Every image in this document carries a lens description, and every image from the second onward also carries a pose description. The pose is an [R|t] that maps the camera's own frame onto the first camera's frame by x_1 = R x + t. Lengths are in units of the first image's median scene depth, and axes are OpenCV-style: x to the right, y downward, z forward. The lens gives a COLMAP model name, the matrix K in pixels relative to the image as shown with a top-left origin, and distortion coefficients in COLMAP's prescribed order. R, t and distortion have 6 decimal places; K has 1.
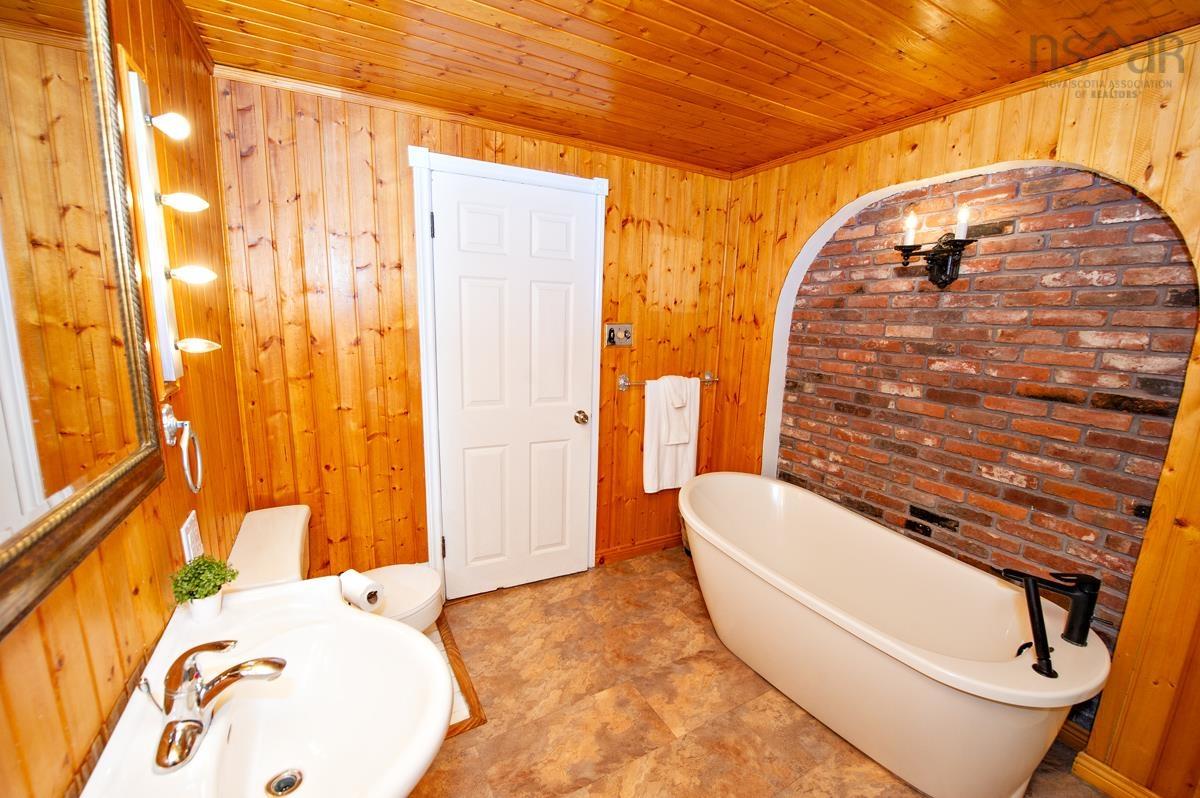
lens RADIAL K [[484.2, 0, 601.6], [0, 484.2, 403.6], [0, 0, 1]] dist [-0.018864, -0.001057]
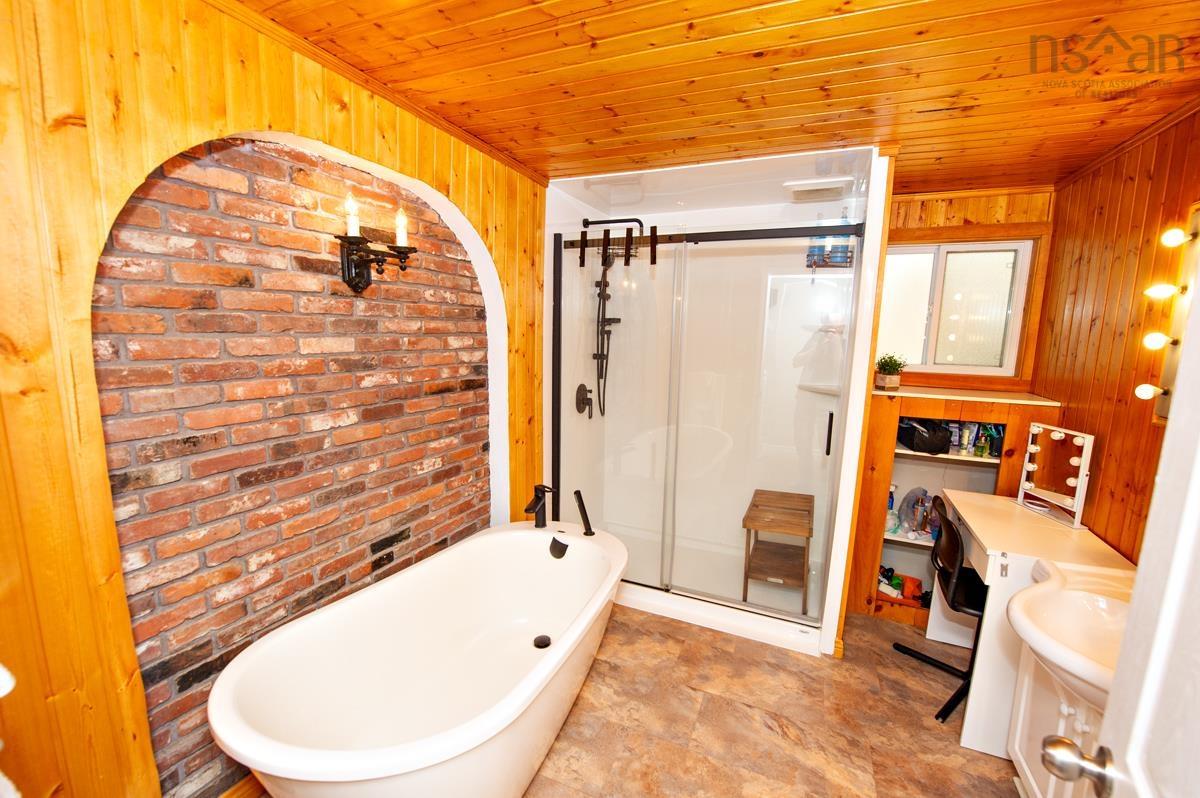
lens RADIAL K [[484.2, 0, 603.1], [0, 484.2, 401.2], [0, 0, 1]] dist [-0.018864, -0.001057]
pose [[-0.614180, -0.157400, 0.773310, -0.244081], [0.095436, 0.957902, 0.270769, -0.233775], [-0.783374, 0.240102, -0.573302, 1.133378]]
